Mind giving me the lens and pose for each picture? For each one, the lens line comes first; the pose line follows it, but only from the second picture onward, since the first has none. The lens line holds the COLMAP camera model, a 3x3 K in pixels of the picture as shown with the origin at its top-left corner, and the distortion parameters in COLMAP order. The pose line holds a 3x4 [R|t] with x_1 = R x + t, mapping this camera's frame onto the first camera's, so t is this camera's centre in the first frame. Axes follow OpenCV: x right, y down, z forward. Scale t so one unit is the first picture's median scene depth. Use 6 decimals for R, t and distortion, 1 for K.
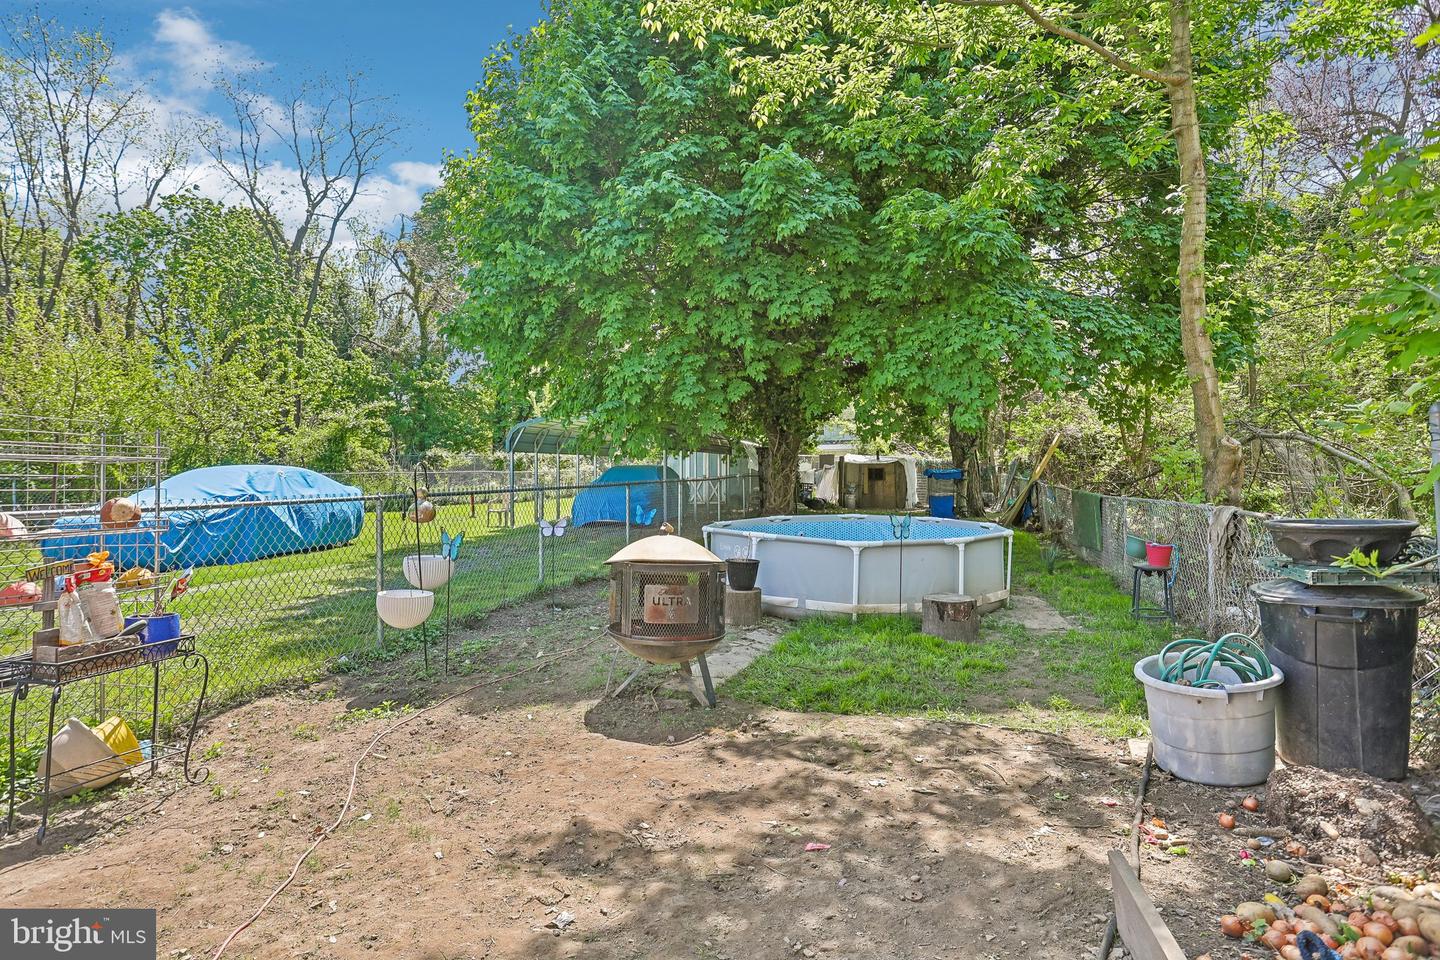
lens RADIAL K [[805.7, 0, 726.7], [0, 805.7, 470.1], [0, 0, 1]] dist [-0.000985, 0.001559]
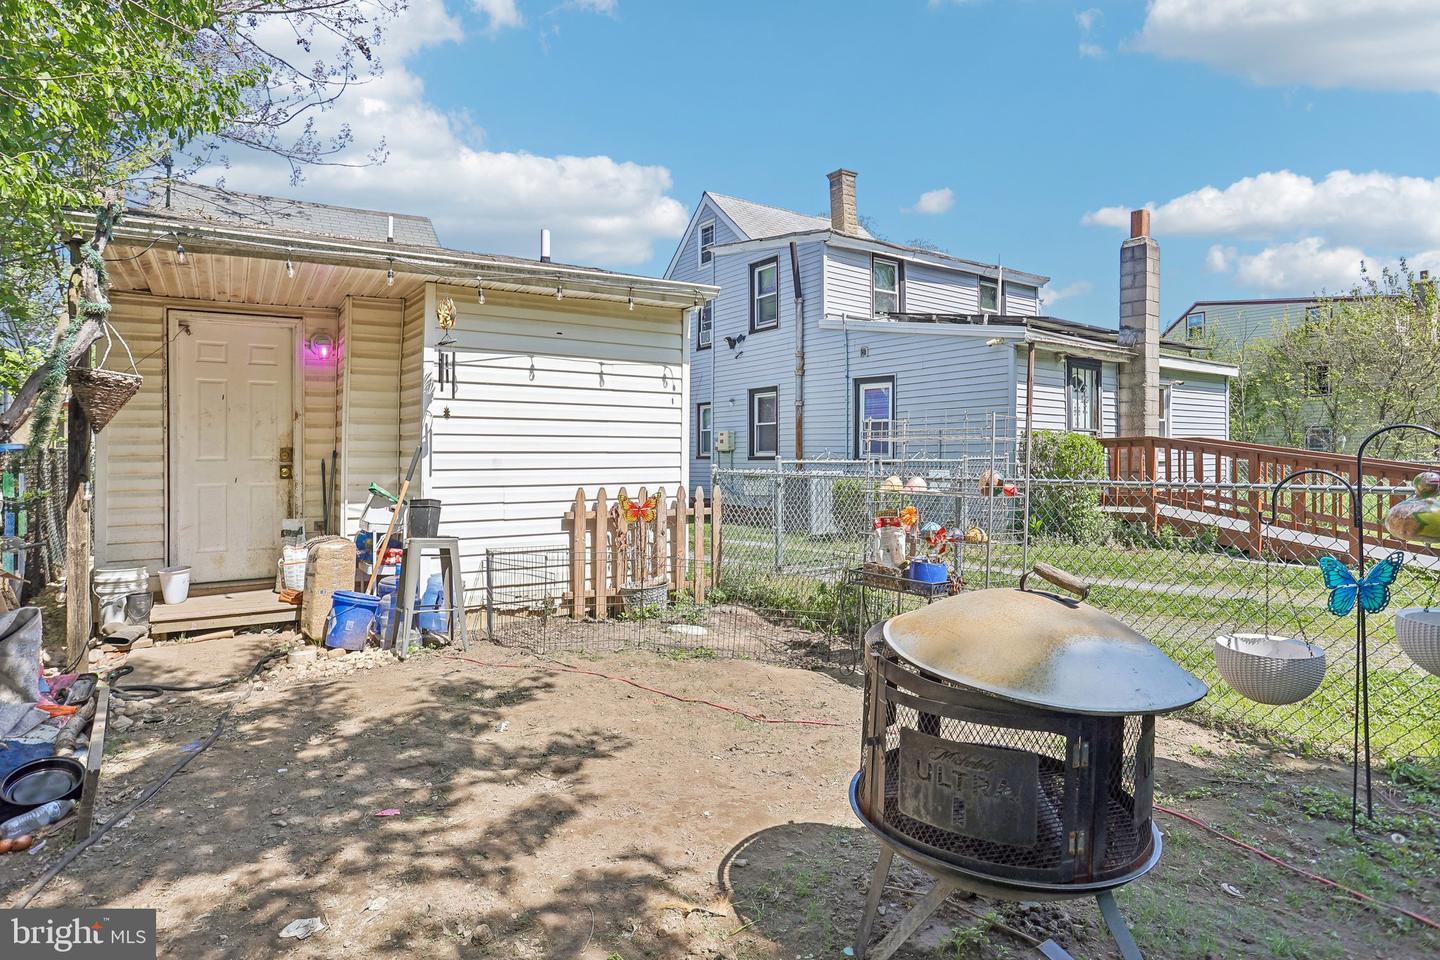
lens RADIAL K [[805.7, 0, 726.7], [0, 805.7, 470.1], [0, 0, 1]] dist [-0.000985, 0.001559]
pose [[-0.663103, 0.023744, -0.748152, 0.553053], [0.016188, 0.999718, 0.017380, 0.007701], [0.748353, -0.000587, -0.663300, 1.863839]]
